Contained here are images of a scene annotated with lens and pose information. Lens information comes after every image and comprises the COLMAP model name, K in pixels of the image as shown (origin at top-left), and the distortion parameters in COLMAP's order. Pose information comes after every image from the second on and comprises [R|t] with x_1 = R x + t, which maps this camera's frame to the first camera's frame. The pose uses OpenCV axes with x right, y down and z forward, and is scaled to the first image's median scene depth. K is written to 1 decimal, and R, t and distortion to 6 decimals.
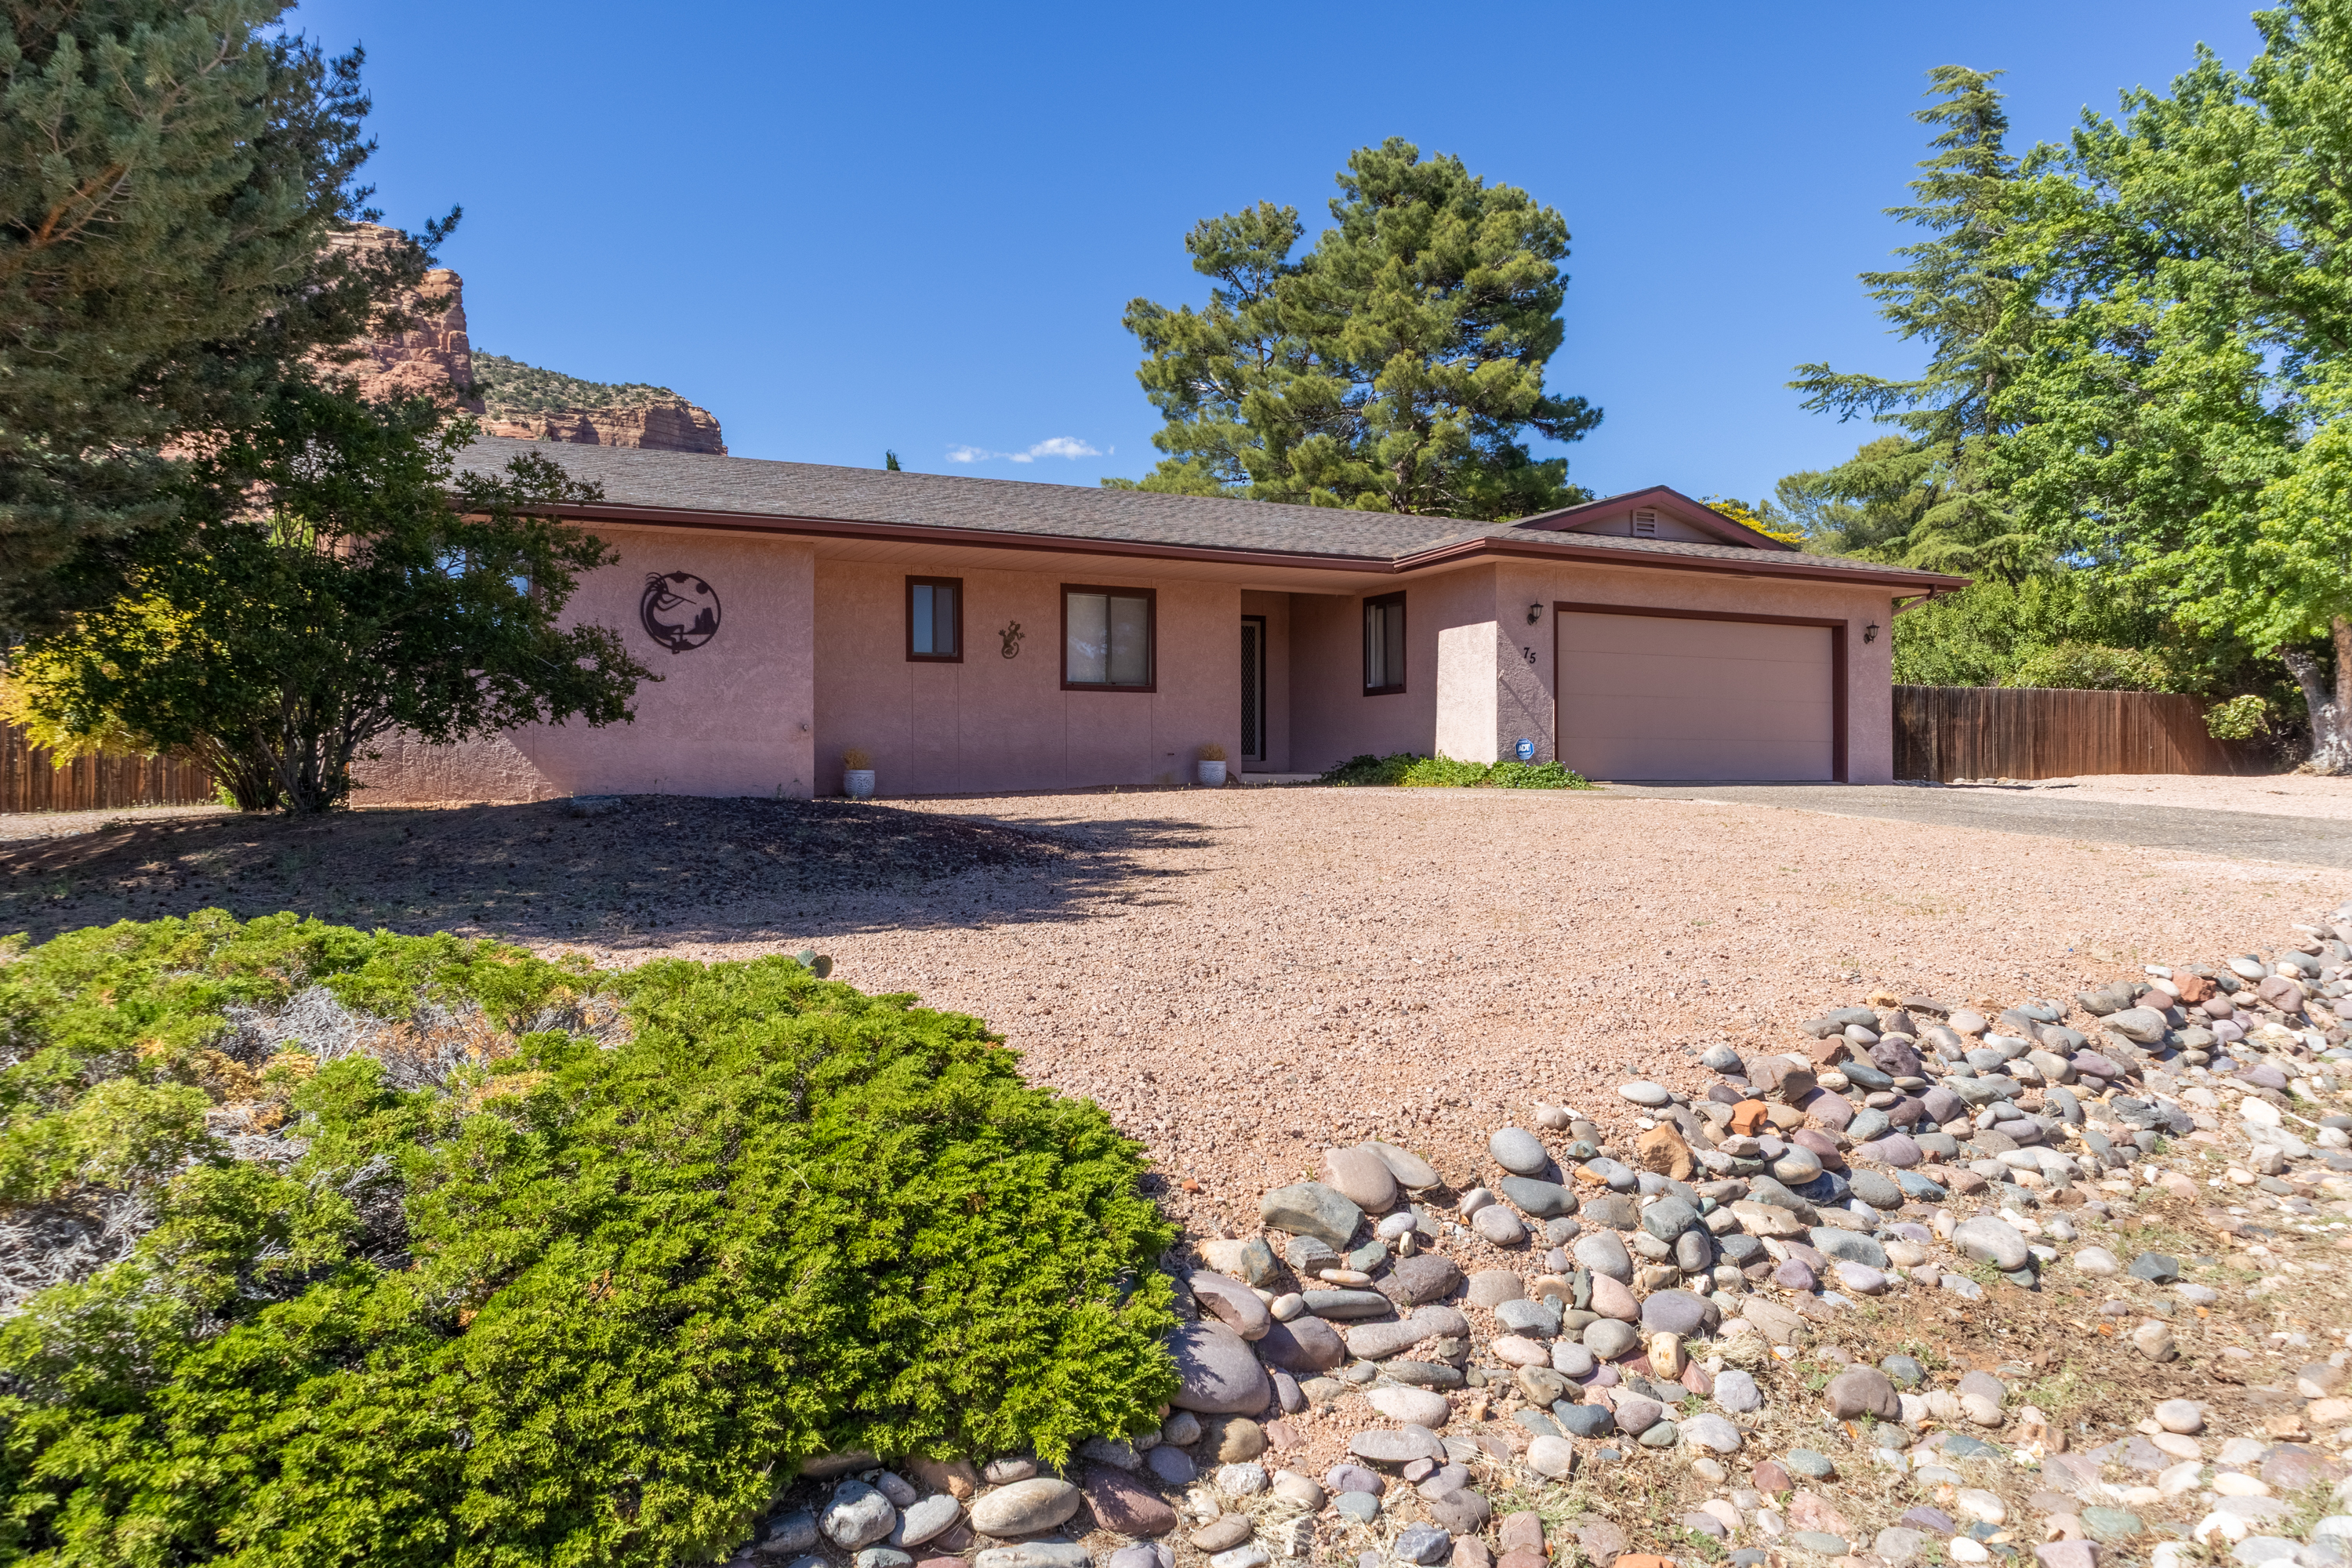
lens RADIAL K [[1605.3, 0, 1166.6], [0, 1605.3, 779.2], [0, 0, 1]] dist [0.006349, 0.001035]
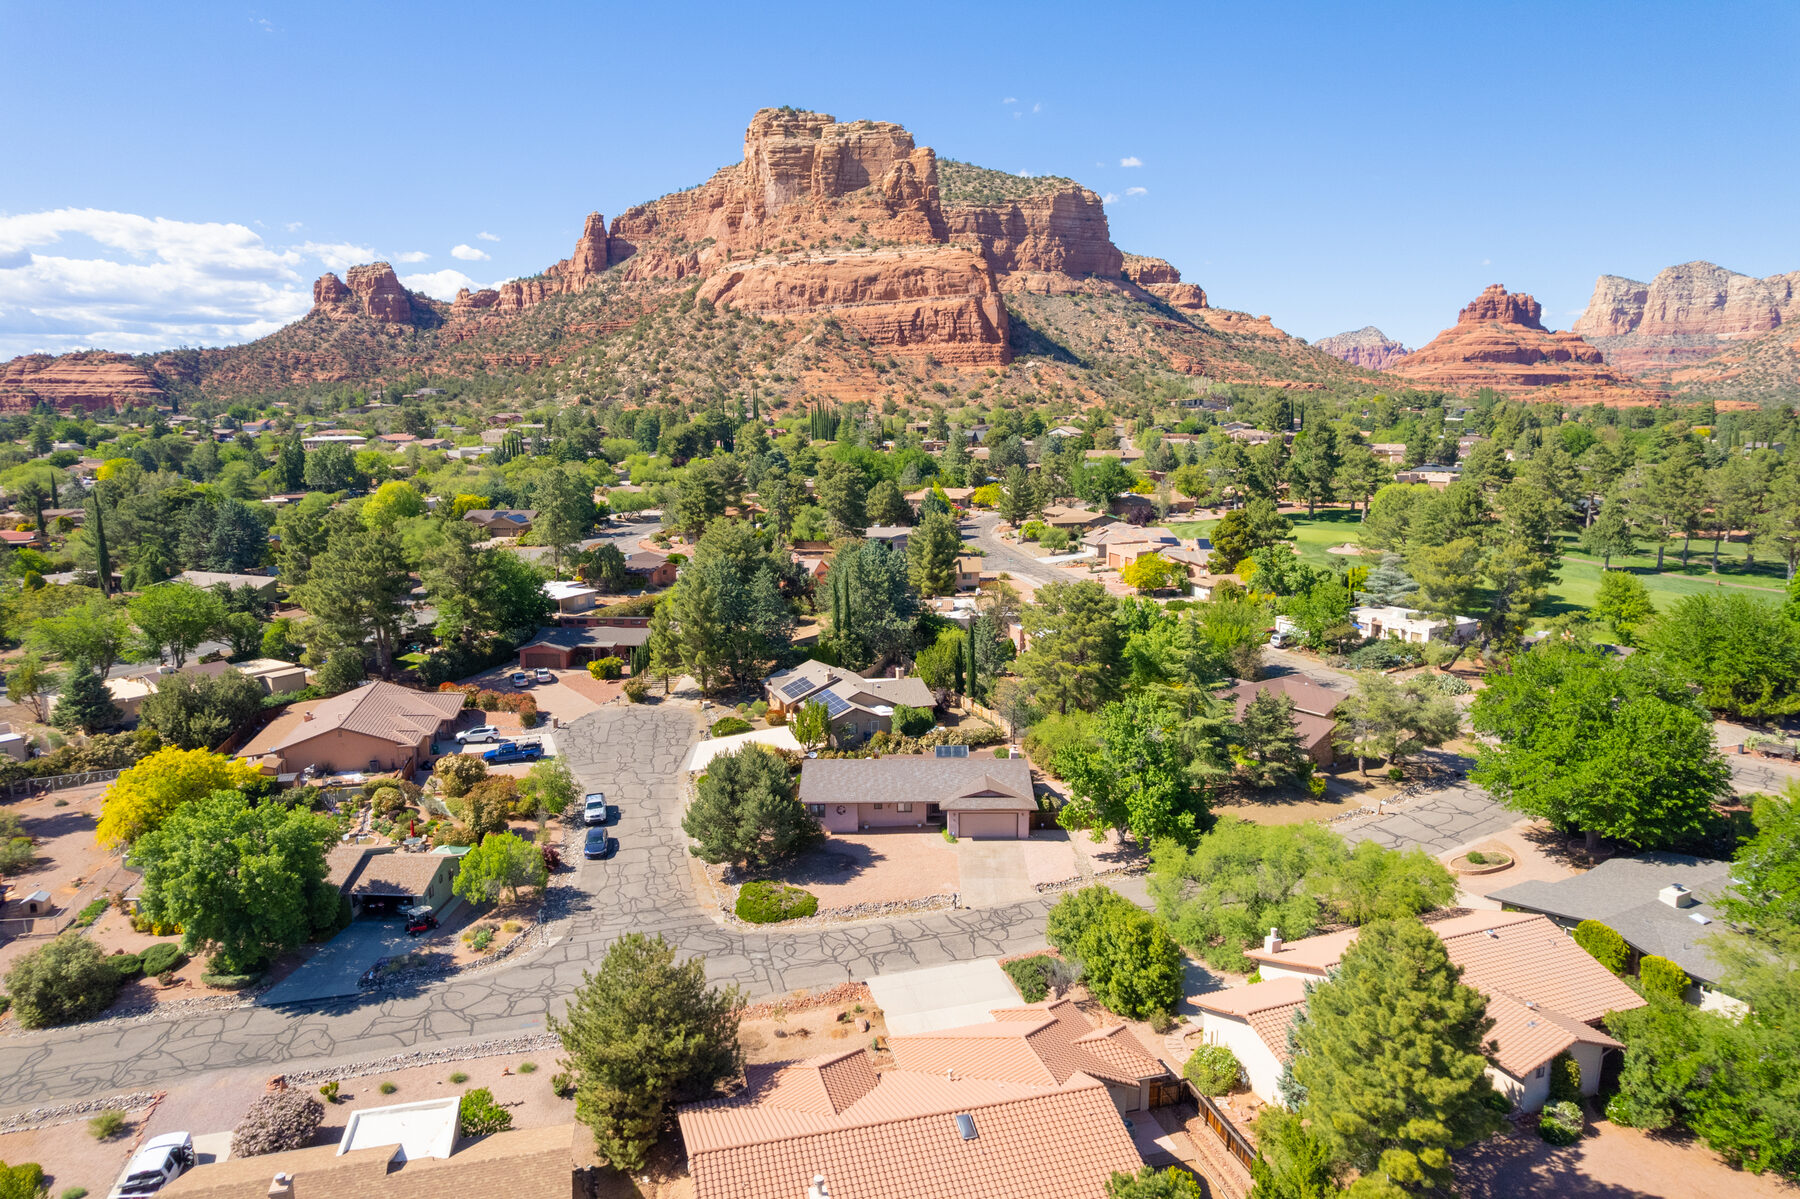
lens RADIAL K [[1154.9, 0, 895.6], [0, 1154.9, 610.4], [0, 0, 1]] dist [-0.073509, 0.070715]
pose [[0.895493, 0.071709, -0.439262, 0.967505], [0.004906, 0.985285, 0.170849, -0.833695], [0.445049, -0.155149, 0.881964, -1.541437]]
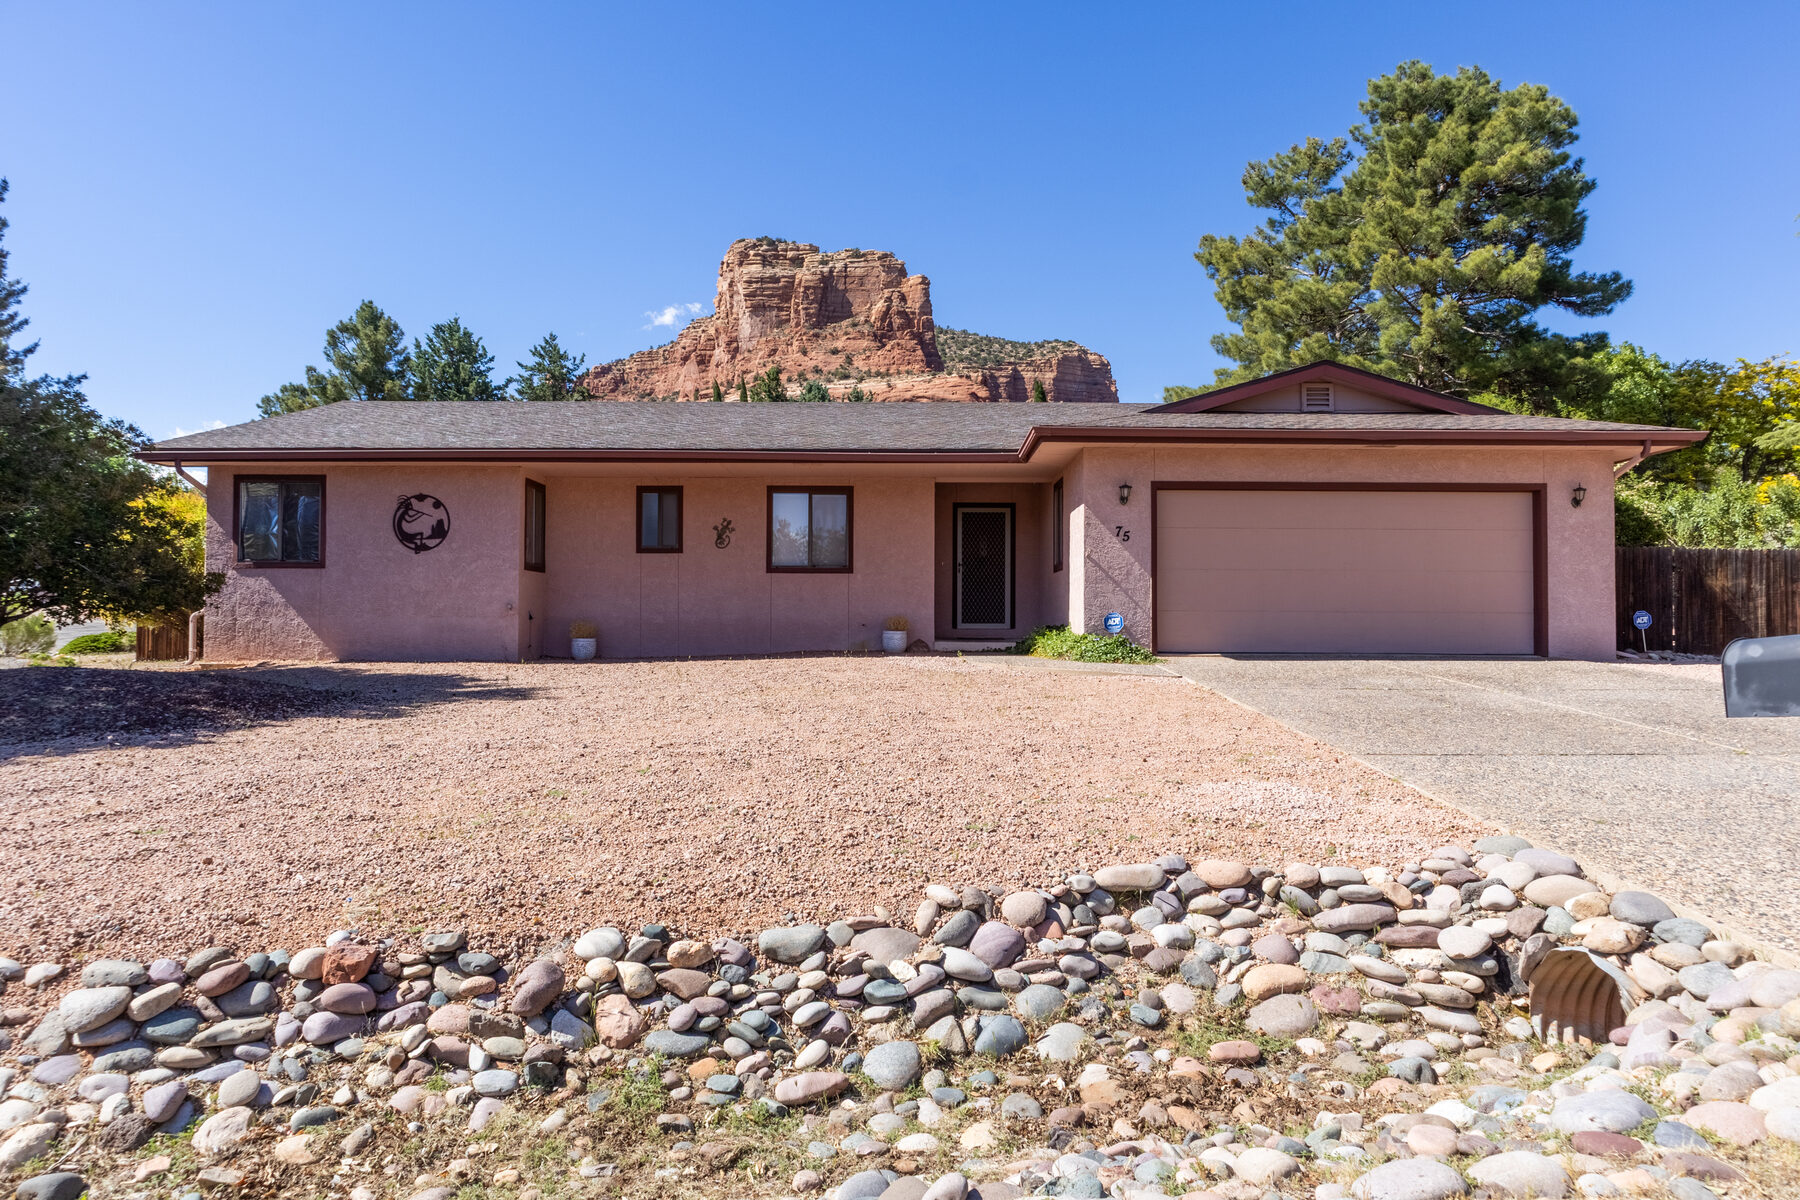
lens RADIAL K [[1224.9, 0, 897.3], [0, 1224.9, 596.8], [0, 0, 1]] dist [-0.000407, 0.000817]
pose [[0.899748, -0.007094, -0.436352, 0.201106], [-0.003782, 0.999704, -0.024052, -0.007159], [0.436393, 0.023291, 0.899455, 0.096192]]
